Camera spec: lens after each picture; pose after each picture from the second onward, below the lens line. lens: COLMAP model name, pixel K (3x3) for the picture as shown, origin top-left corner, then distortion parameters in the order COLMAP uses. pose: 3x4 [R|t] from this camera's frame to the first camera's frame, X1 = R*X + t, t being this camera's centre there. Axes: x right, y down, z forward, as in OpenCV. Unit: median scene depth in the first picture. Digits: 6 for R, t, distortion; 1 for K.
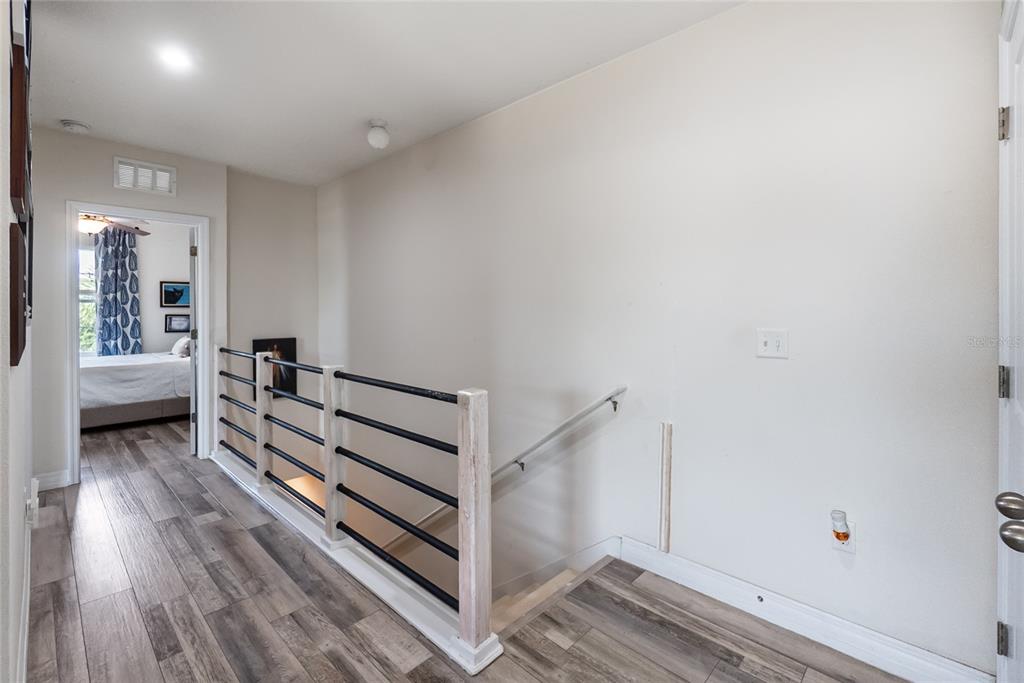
lens RADIAL K [[446.6, 0, 513.6], [0, 446.6, 313.1], [0, 0, 1]] dist [-0.006580, 0.002062]
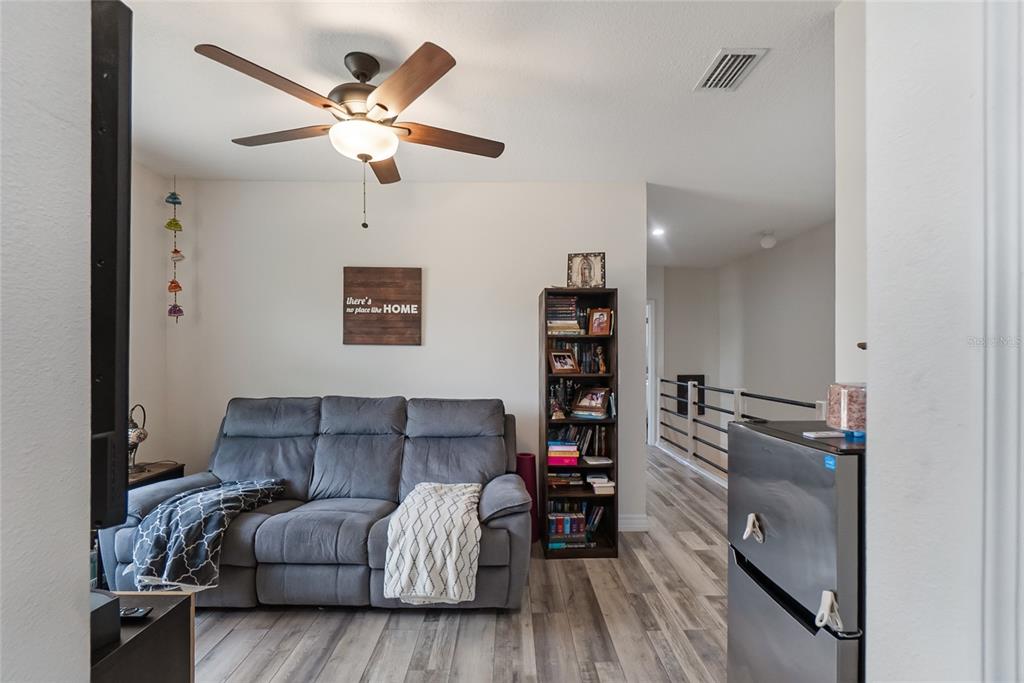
lens RADIAL K [[446.6, 0, 522.3], [0, 446.6, 356.7], [0, 0, 1]] dist [-0.006580, 0.002062]
pose [[0.704173, 0.004063, -0.710017, 0.175205], [-0.003063, 0.999992, 0.002684, -0.007897], [0.710022, 0.000285, 0.704179, -0.626720]]
